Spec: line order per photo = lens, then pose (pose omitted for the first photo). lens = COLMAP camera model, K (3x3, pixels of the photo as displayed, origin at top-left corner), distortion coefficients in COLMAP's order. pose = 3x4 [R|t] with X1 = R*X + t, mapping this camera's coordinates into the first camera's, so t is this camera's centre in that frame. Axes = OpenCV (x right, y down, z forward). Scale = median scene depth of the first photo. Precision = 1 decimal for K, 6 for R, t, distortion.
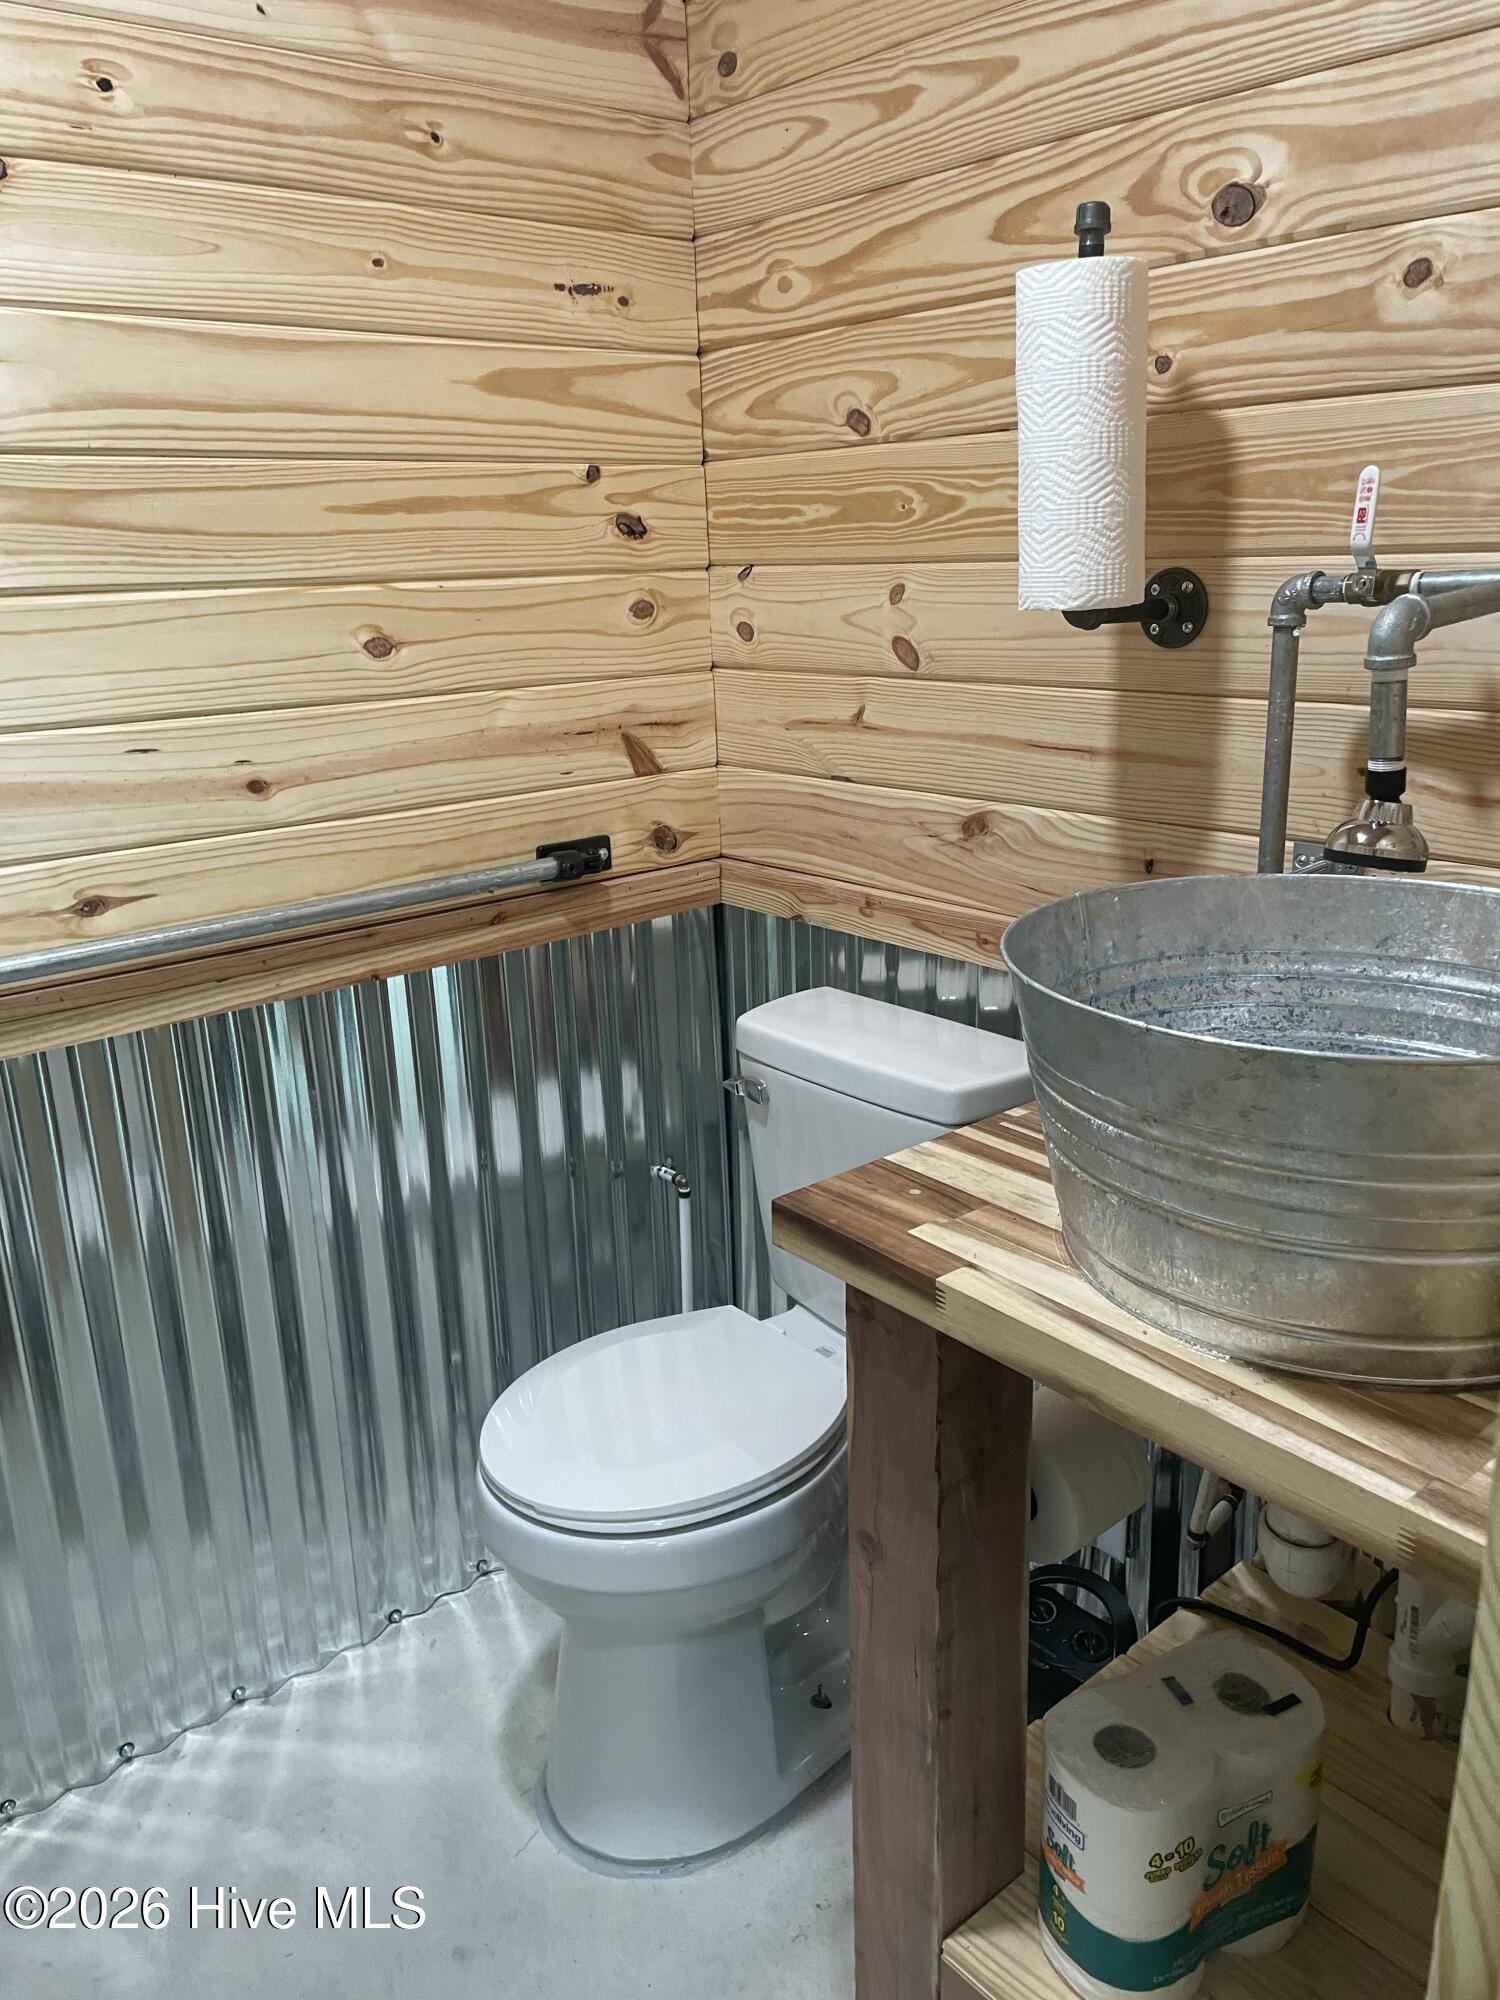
lens RADIAL K [[1509.9, 0, 758.0], [0, 1509.9, 984.8], [0, 0, 1]] dist [0.091010, -0.118584]
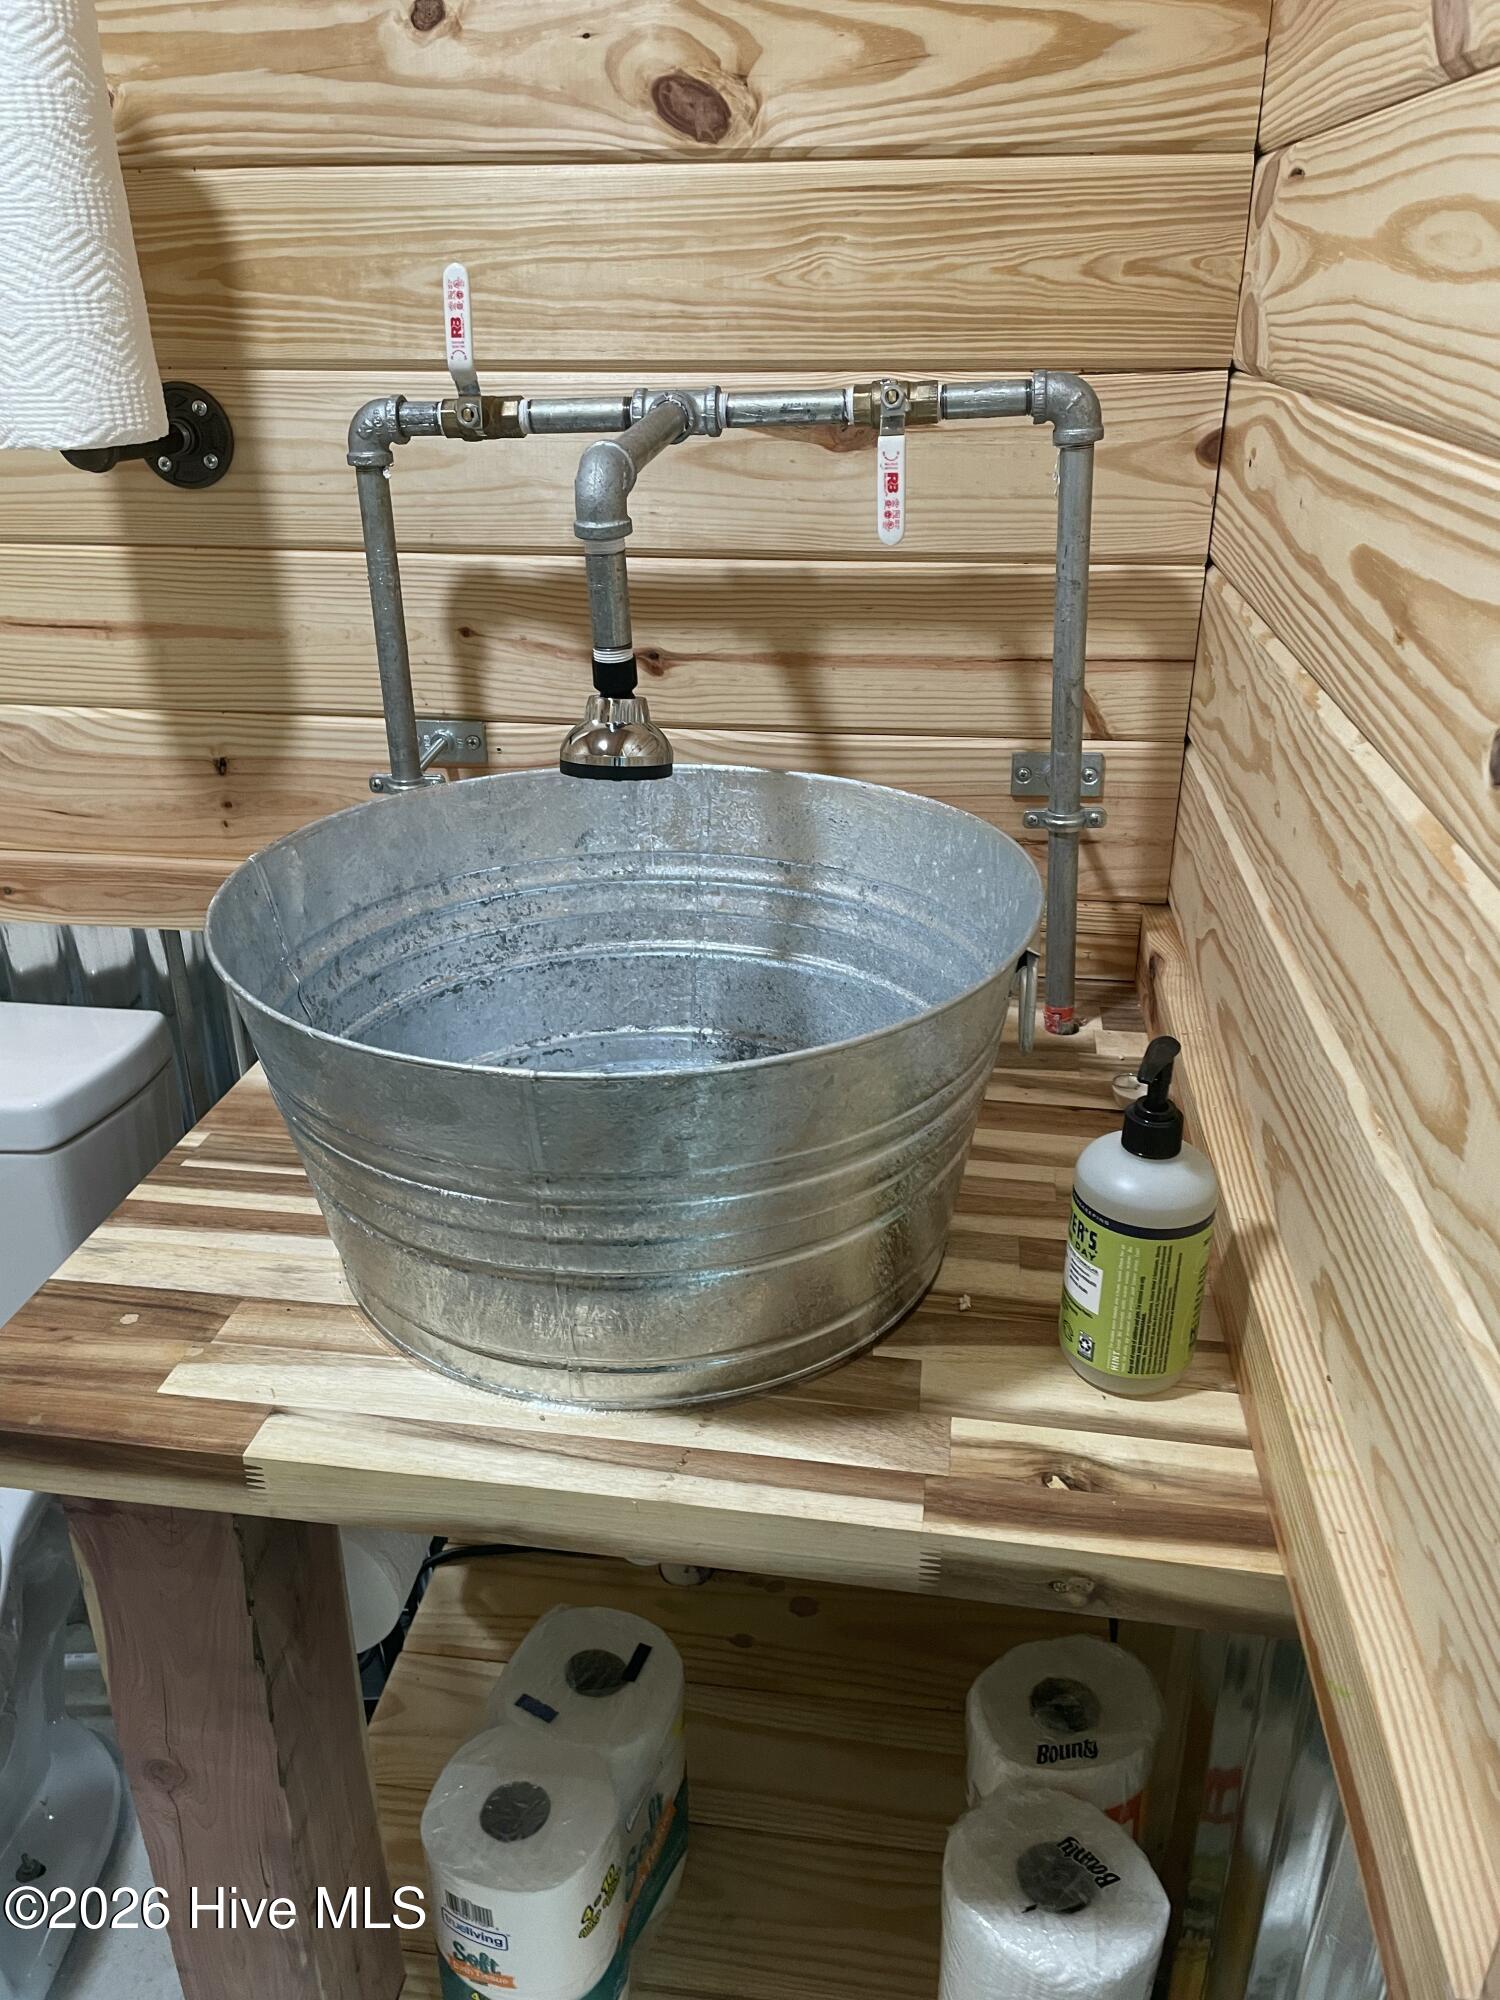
lens RADIAL K [[1509.9, 0, 758.0], [0, 1509.9, 984.8], [0, 0, 1]] dist [0.091010, -0.118584]
pose [[0.749618, -0.251197, 0.612350, -0.067229], [0.169182, 0.967167, 0.189643, -0.090079], [-0.639882, -0.038561, 0.767505, 0.244126]]
